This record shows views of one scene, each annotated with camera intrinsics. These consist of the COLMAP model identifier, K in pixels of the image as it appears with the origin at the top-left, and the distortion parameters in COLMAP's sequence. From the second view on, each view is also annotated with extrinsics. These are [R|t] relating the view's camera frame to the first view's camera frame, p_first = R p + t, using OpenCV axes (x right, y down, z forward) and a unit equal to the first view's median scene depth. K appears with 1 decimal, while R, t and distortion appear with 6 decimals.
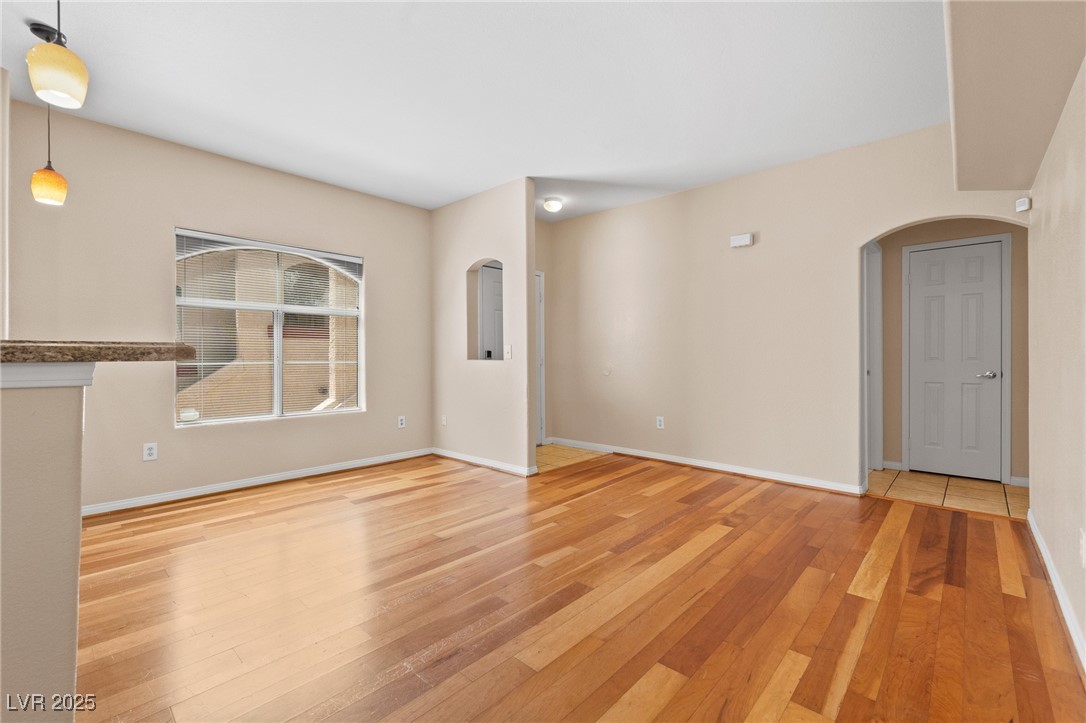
lens RADIAL K [[465.9, 0, 546.1], [0, 465.9, 358.0], [0, 0, 1]] dist [-0.007453, 0.001985]
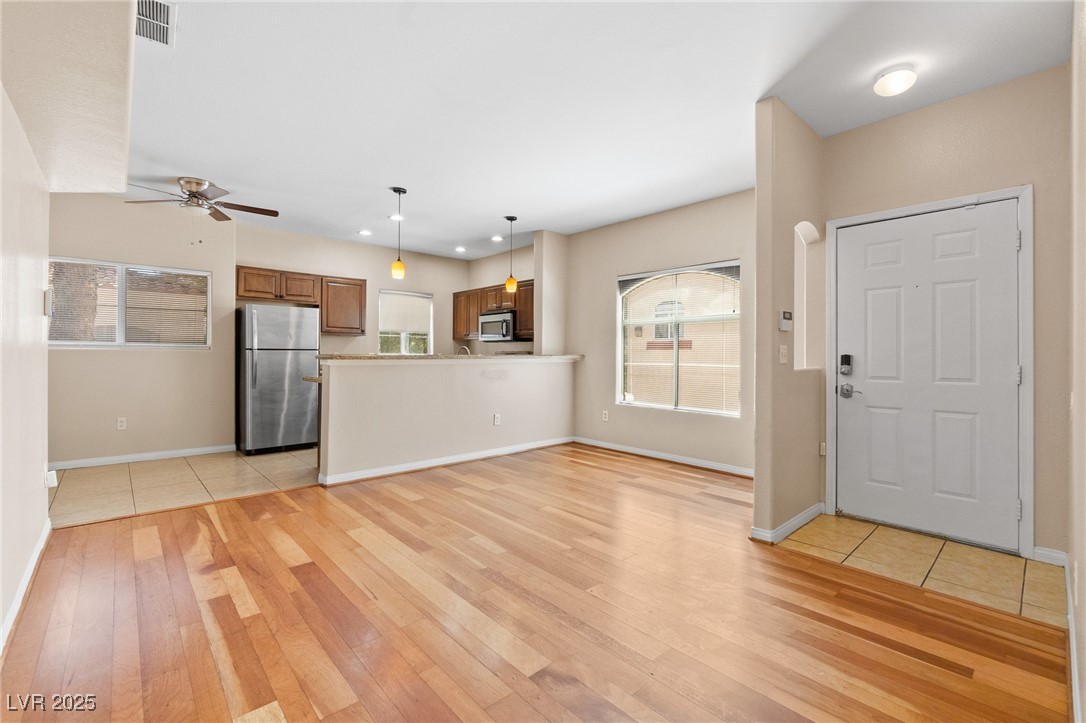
lens RADIAL K [[465.9, 0, 538.3], [0, 465.9, 355.7], [0, 0, 1]] dist [-0.007453, 0.001985]
pose [[-0.095241, 0.004141, -0.995446, 0.903379], [-0.011684, 0.999918, 0.005277, -0.021168], [0.995386, 0.012134, -0.095185, 1.002575]]
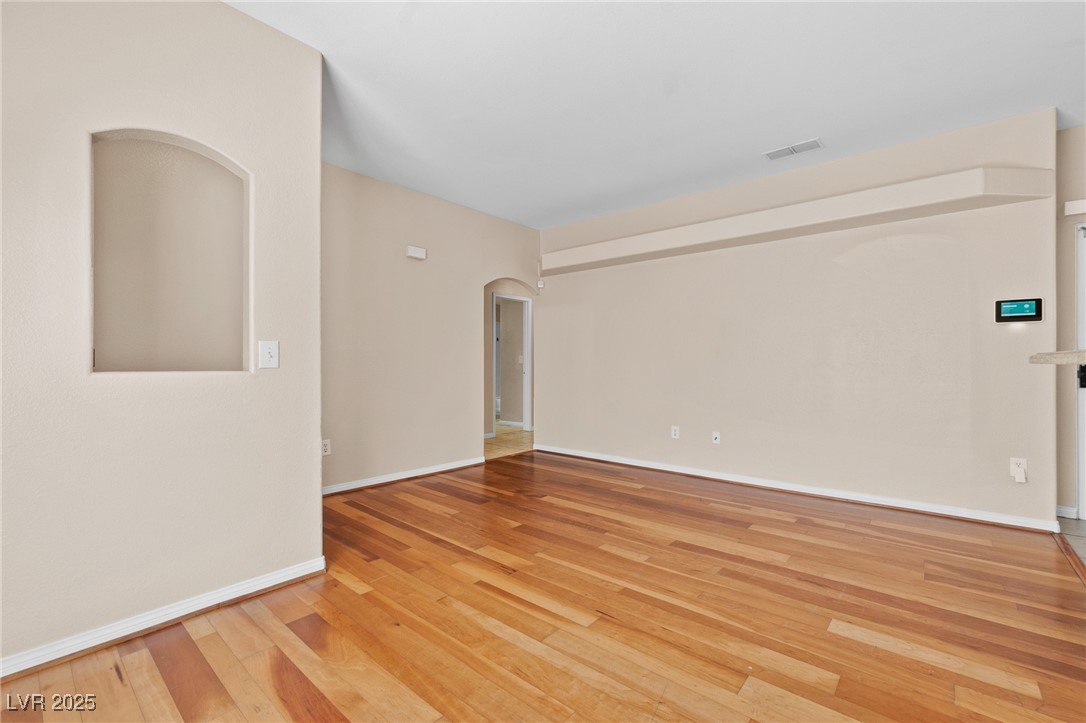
lens RADIAL K [[465.9, 0, 541.0], [0, 465.9, 359.5], [0, 0, 1]] dist [-0.007453, 0.001985]
pose [[-0.033530, 0.008757, 0.999399, -0.843102], [0.005248, 0.999949, -0.008586, -0.001897], [-0.999424, 0.004957, -0.033574, 1.002364]]
